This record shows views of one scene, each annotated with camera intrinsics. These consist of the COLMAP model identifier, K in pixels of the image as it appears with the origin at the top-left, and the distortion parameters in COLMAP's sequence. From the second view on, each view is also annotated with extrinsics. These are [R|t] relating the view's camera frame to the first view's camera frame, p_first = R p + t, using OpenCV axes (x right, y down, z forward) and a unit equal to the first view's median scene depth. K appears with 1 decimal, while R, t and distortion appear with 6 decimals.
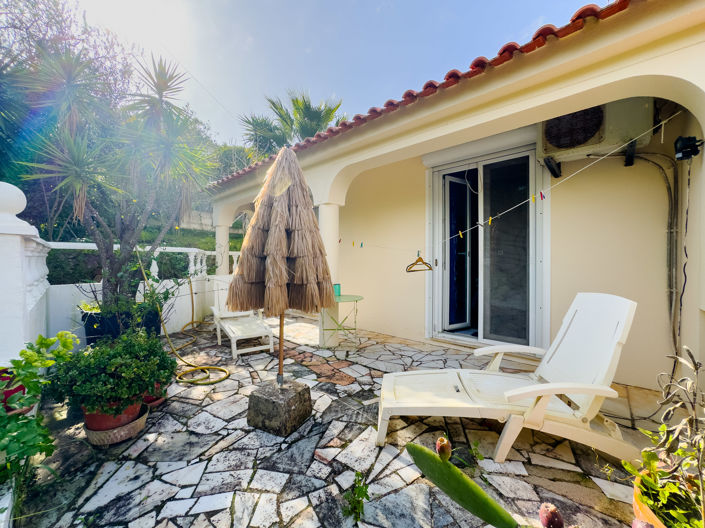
lens RADIAL K [[284.6, 0, 352.5], [0, 284.6, 264.0], [0, 0, 1]] dist [-0.052058, 0.024464]
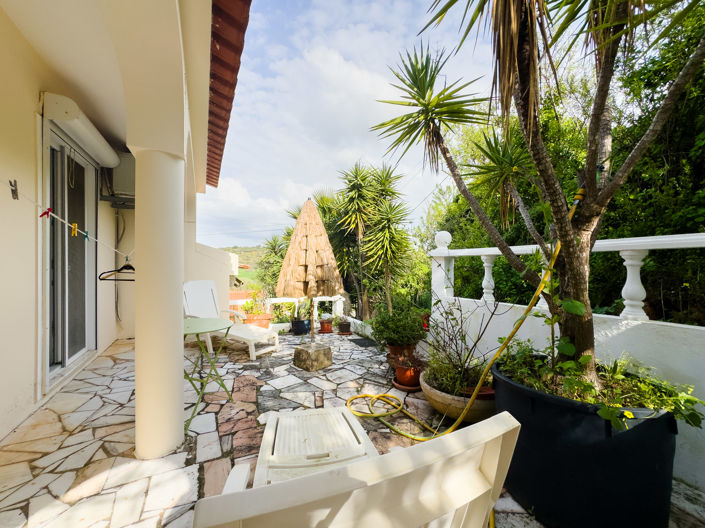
lens RADIAL K [[284.6, 0, 352.5], [0, 284.6, 264.0], [0, 0, 1]] dist [-0.052058, 0.024464]
pose [[-0.943371, -0.003856, 0.331716, -0.881974], [-0.002020, 0.999981, 0.005879, -0.040202], [-0.331733, 0.004875, -0.943361, 2.145402]]
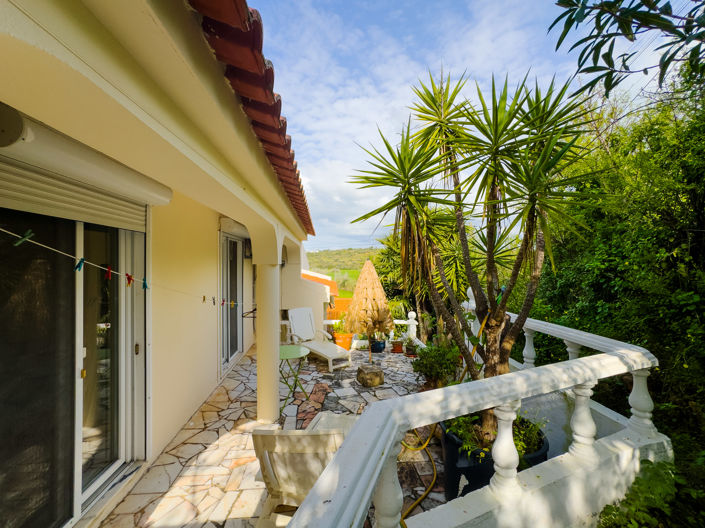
lens RADIAL K [[284.6, 0, 352.5], [0, 284.6, 264.0], [0, 0, 1]] dist [-0.052058, 0.024464]
pose [[-0.749354, -0.003324, 0.662161, -1.408092], [-0.002925, 0.999994, 0.001709, -0.330614], [-0.662163, -0.000656, -0.749359, 2.395811]]
